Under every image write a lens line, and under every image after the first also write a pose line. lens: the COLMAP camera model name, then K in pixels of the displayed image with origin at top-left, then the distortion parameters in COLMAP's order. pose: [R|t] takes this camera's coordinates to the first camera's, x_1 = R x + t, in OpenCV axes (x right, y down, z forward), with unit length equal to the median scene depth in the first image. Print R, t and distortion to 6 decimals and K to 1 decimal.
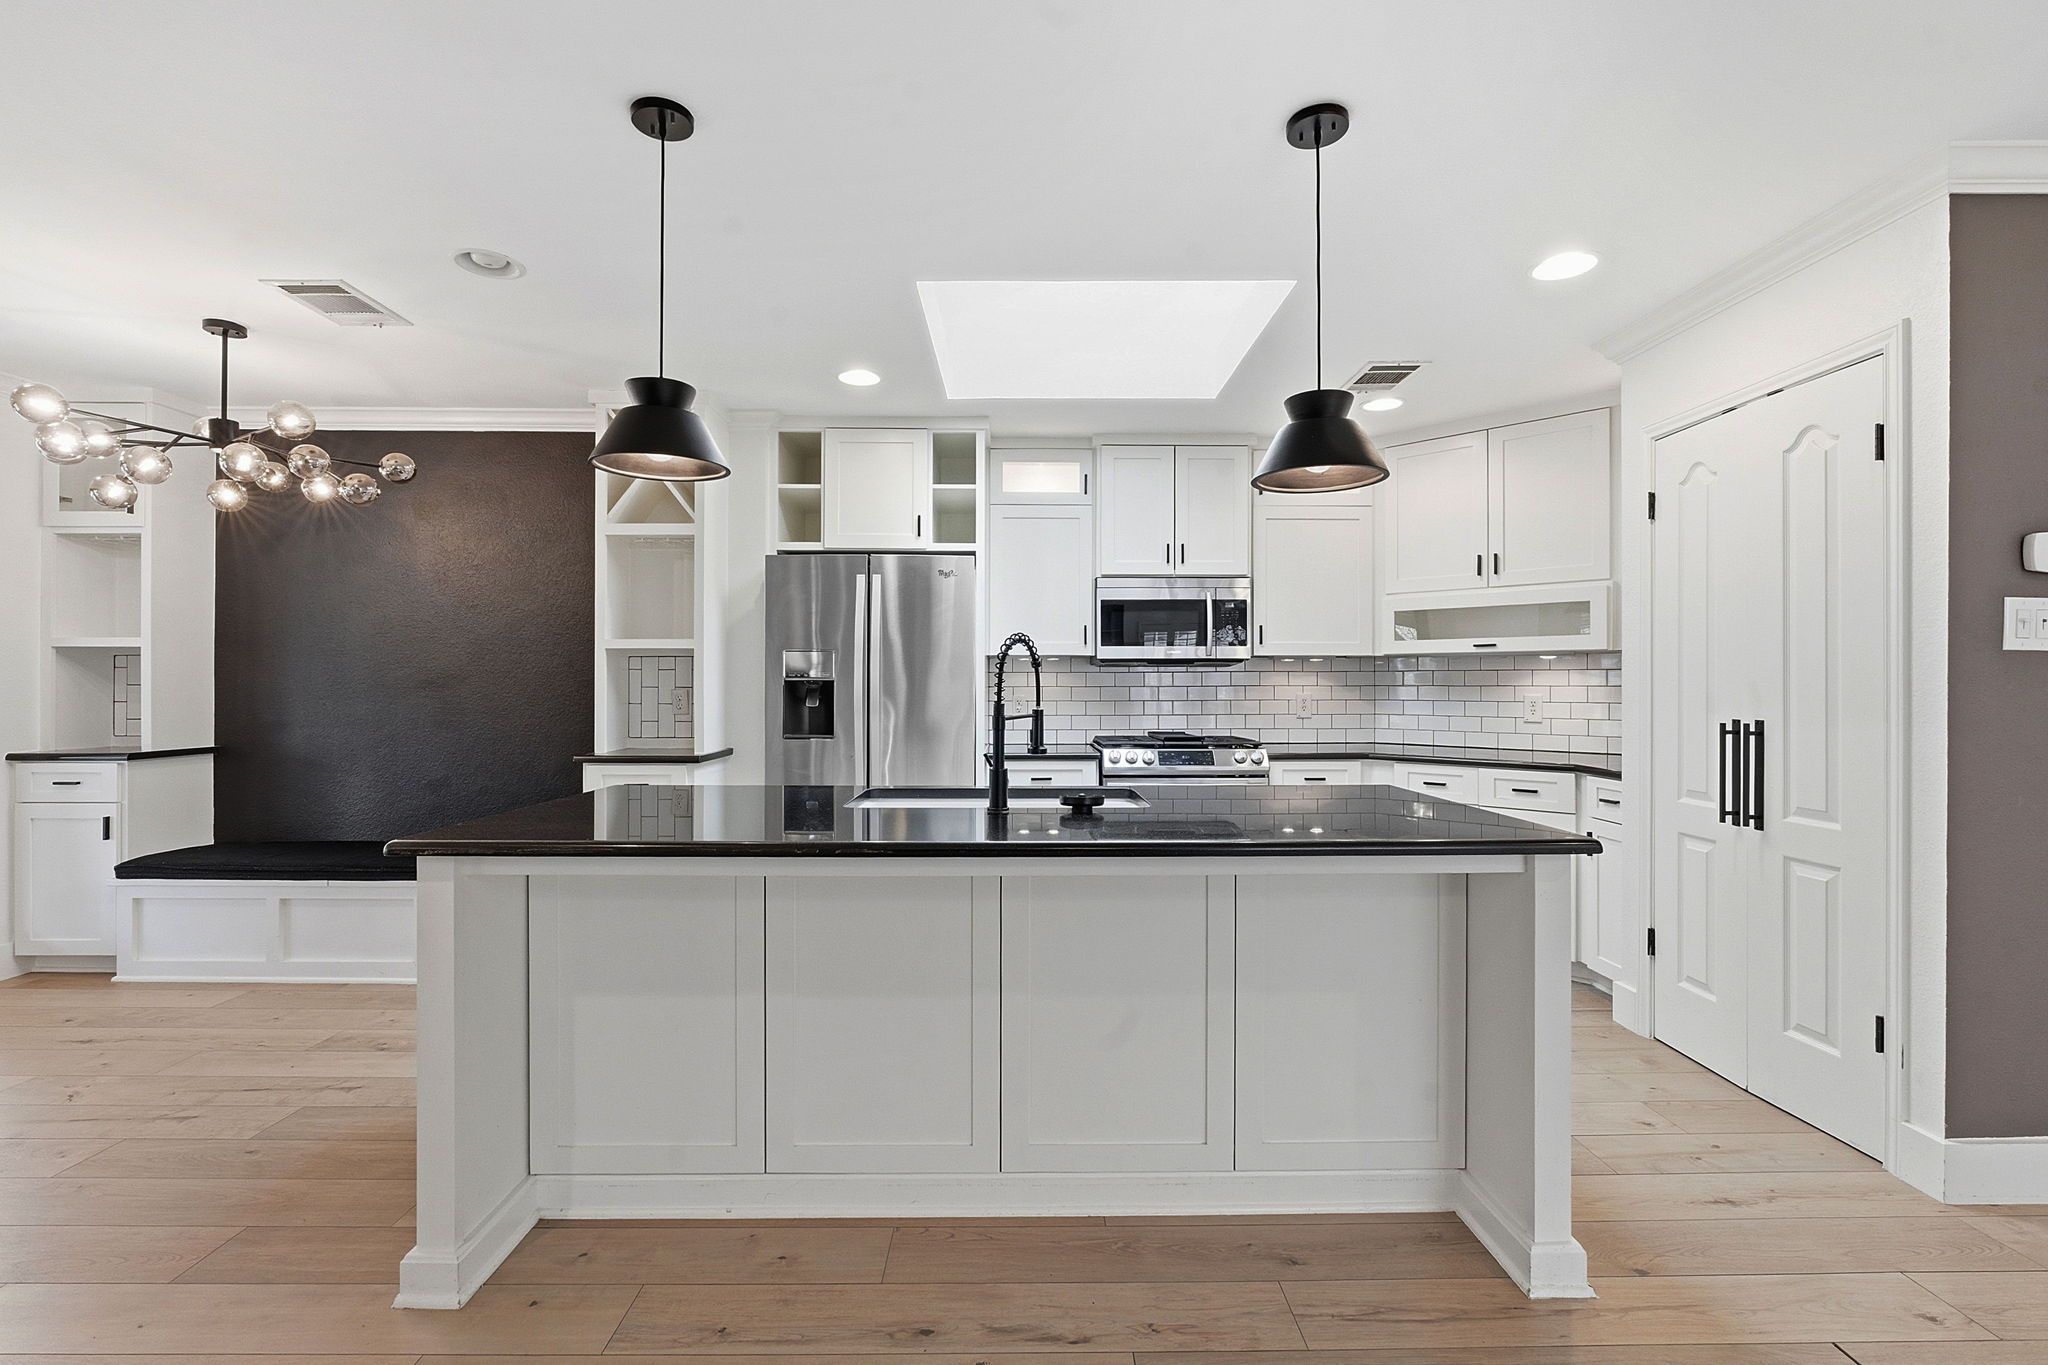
lens RADIAL K [[916.0, 0, 1021.9], [0, 916.0, 684.8], [0, 0, 1]] dist [-0.009743, 0.000485]
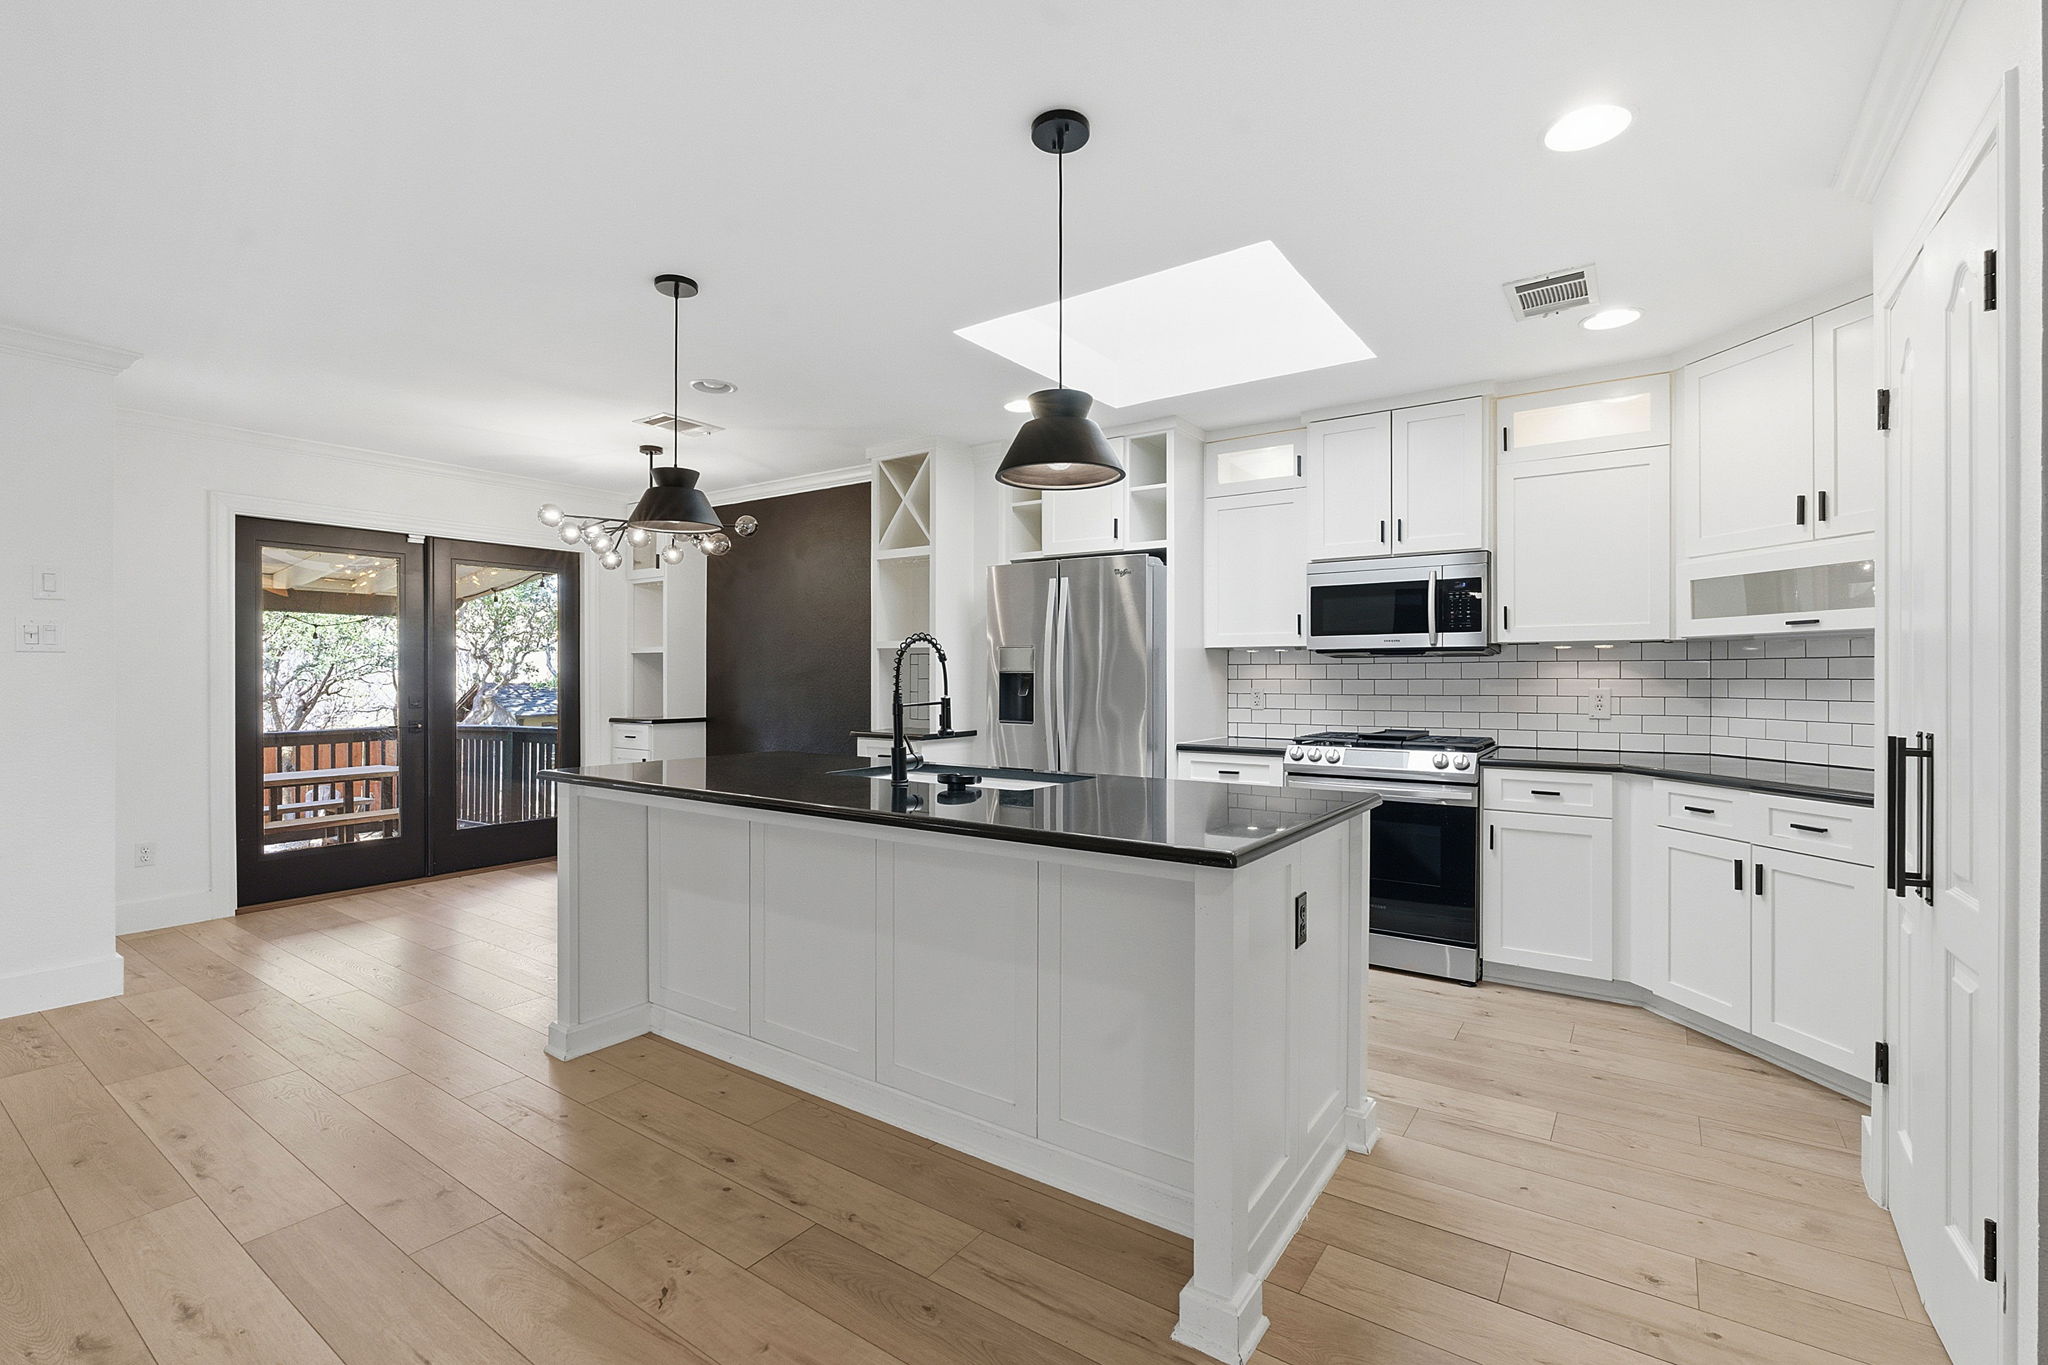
lens RADIAL K [[916.0, 0, 1015.4], [0, 916.0, 675.0], [0, 0, 1]] dist [-0.009743, 0.000485]
pose [[0.809964, -0.000162, -0.586479, 0.455646], [-0.001739, 0.999995, -0.002677, 0.000838], [0.586477, 0.003188, 0.809960, 0.071645]]
